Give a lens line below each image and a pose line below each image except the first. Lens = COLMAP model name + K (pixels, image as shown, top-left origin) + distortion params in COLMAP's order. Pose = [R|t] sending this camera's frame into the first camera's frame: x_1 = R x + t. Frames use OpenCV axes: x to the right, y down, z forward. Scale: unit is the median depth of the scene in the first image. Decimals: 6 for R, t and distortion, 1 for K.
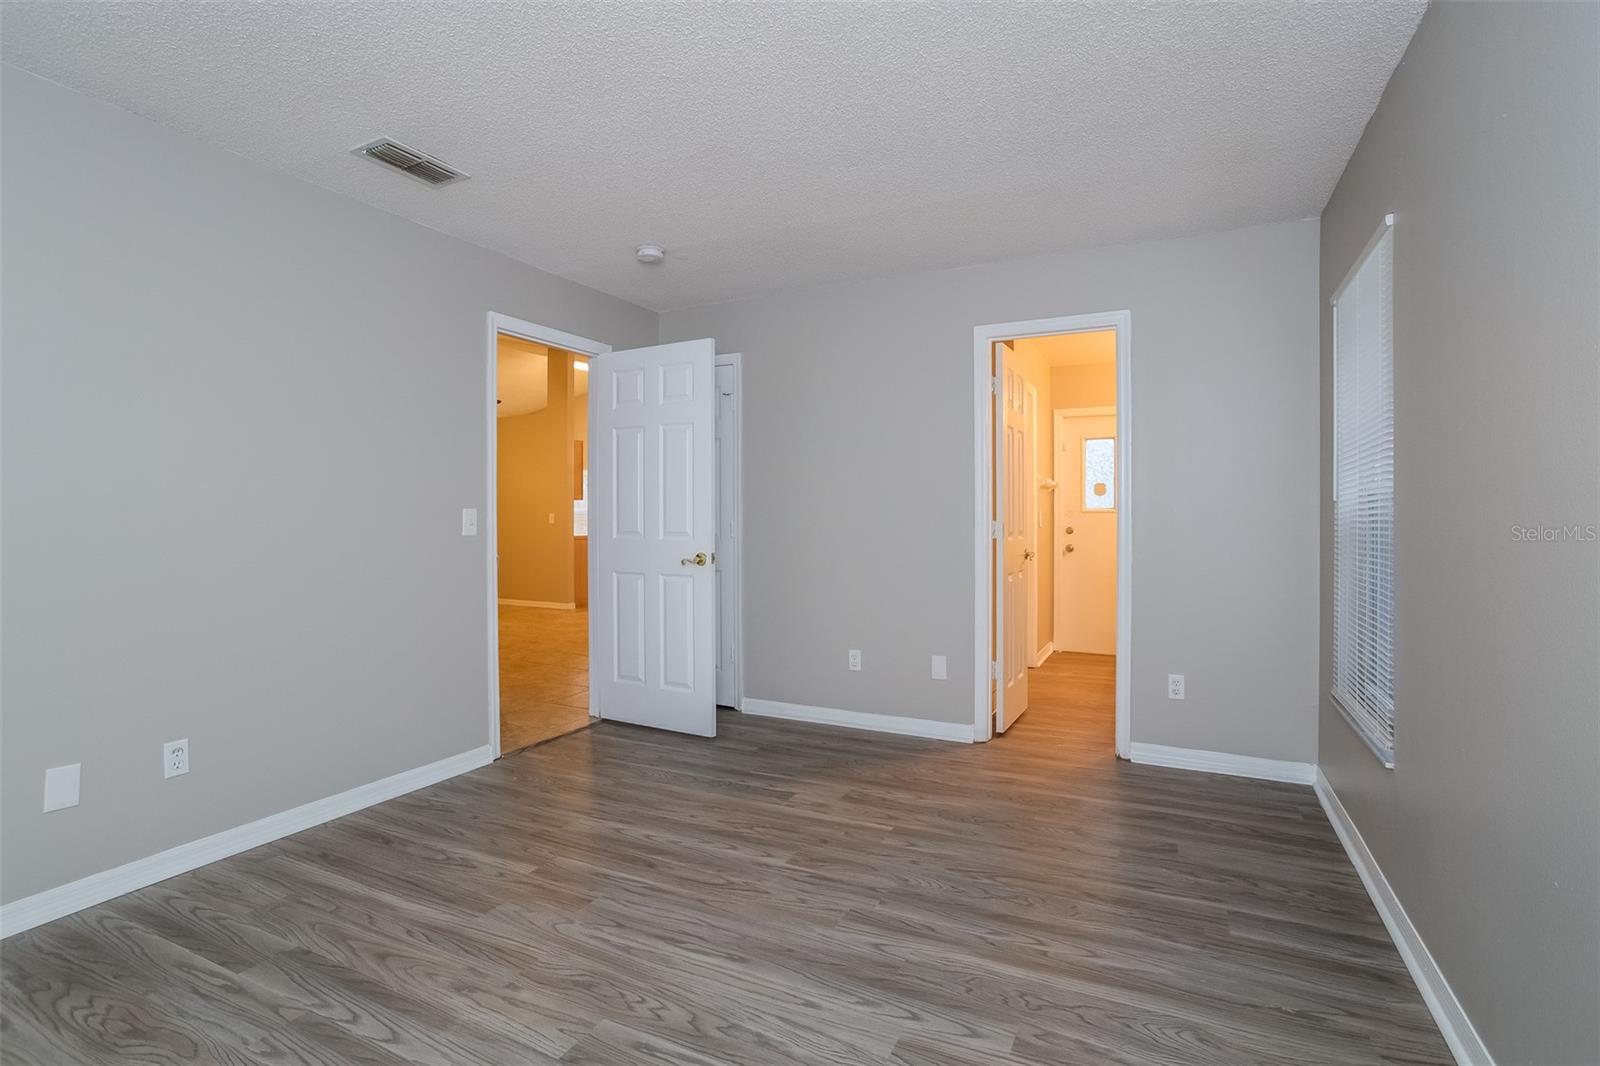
lens RADIAL K [[775.2, 0, 762.0], [0, 775.2, 530.6], [0, 0, 1]] dist [-0.076875, 0.050691]
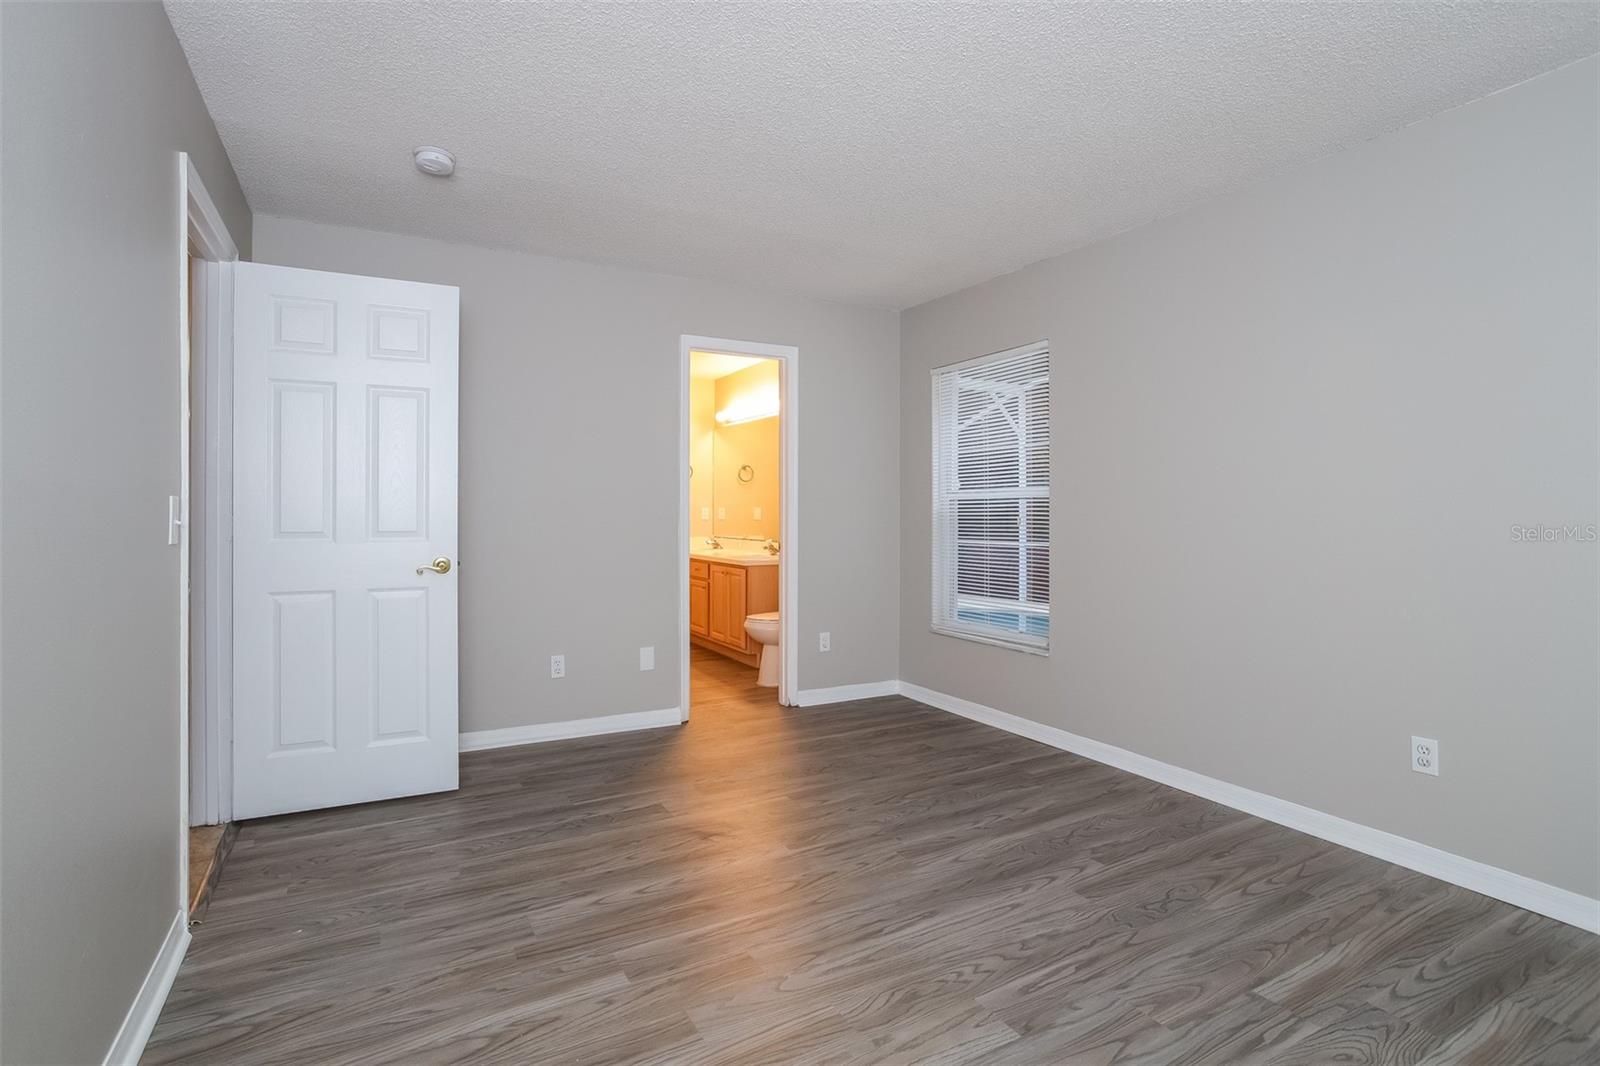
lens RADIAL K [[764.6, 0, 802.4], [0, 764.6, 508.3], [0, 0, 1]] dist [-0.018122, 0.000060]
pose [[0.540346, 0.009804, 0.841386, -0.704505], [0.008710, 0.999813, -0.017243, -0.005695], [-0.841398, 0.016646, 0.540160, 0.362737]]
